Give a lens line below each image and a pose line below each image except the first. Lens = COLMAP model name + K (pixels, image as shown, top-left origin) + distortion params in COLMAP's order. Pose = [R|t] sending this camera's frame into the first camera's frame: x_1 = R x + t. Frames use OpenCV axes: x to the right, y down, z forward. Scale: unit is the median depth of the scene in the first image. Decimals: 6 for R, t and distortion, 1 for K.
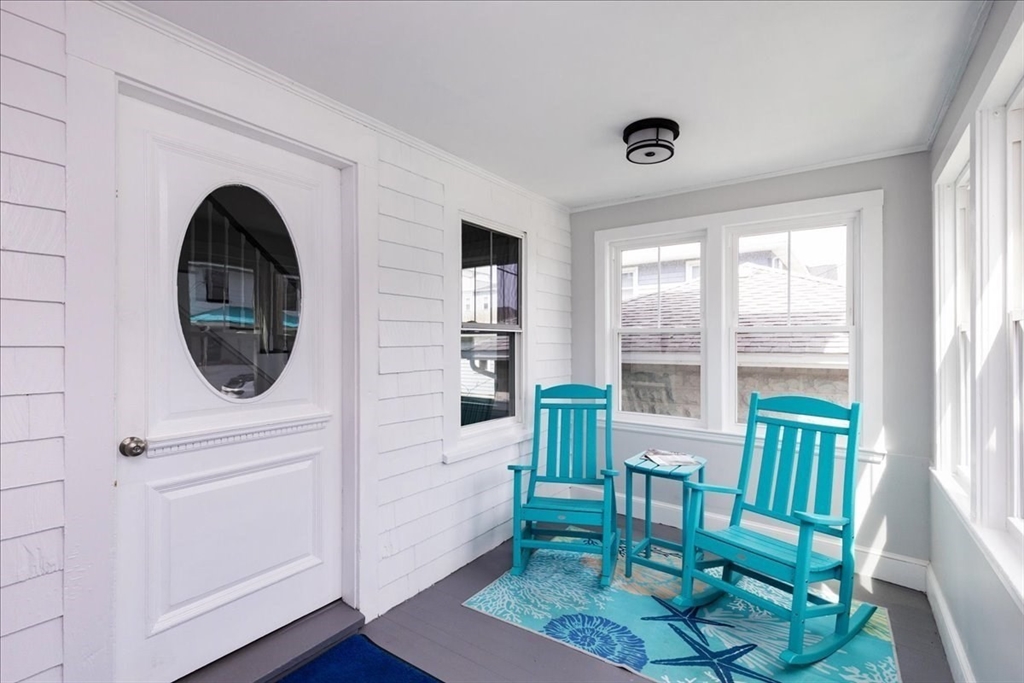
lens RADIAL K [[458.8, 0, 520.8], [0, 458.8, 343.3], [0, 0, 1]] dist [0.000205, -0.000312]
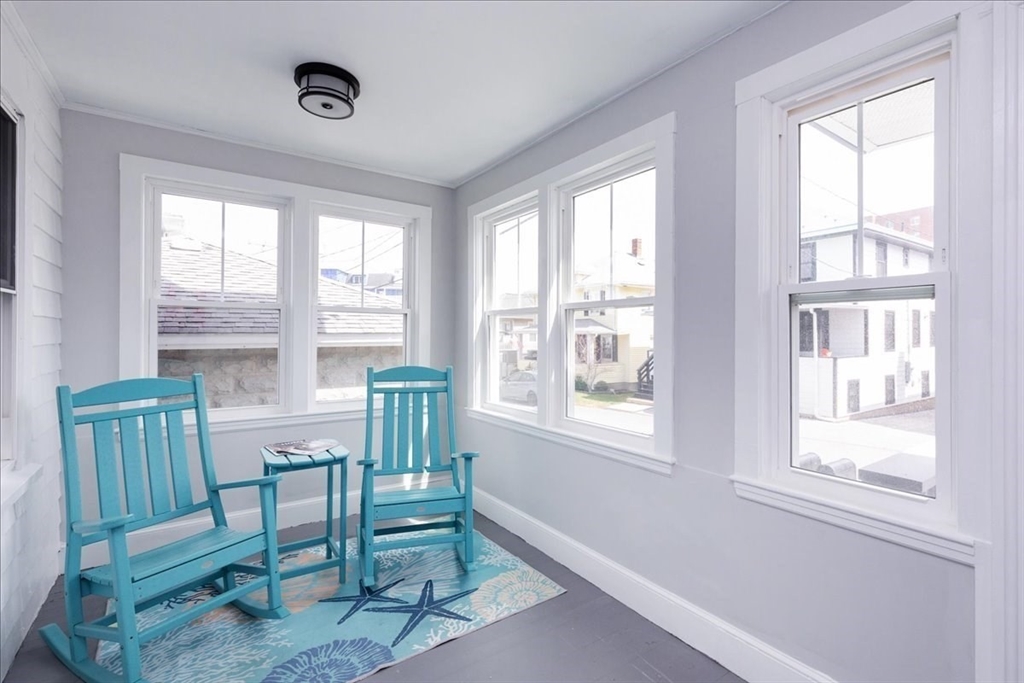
lens RADIAL K [[458.8, 0, 517.0], [0, 458.8, 339.0], [0, 0, 1]] dist [0.000205, -0.000312]
pose [[0.344193, -0.017414, 0.938738, -0.434013], [-0.009969, 0.999704, 0.022200, 0.013654], [-0.938846, -0.016999, 0.343917, 0.349246]]
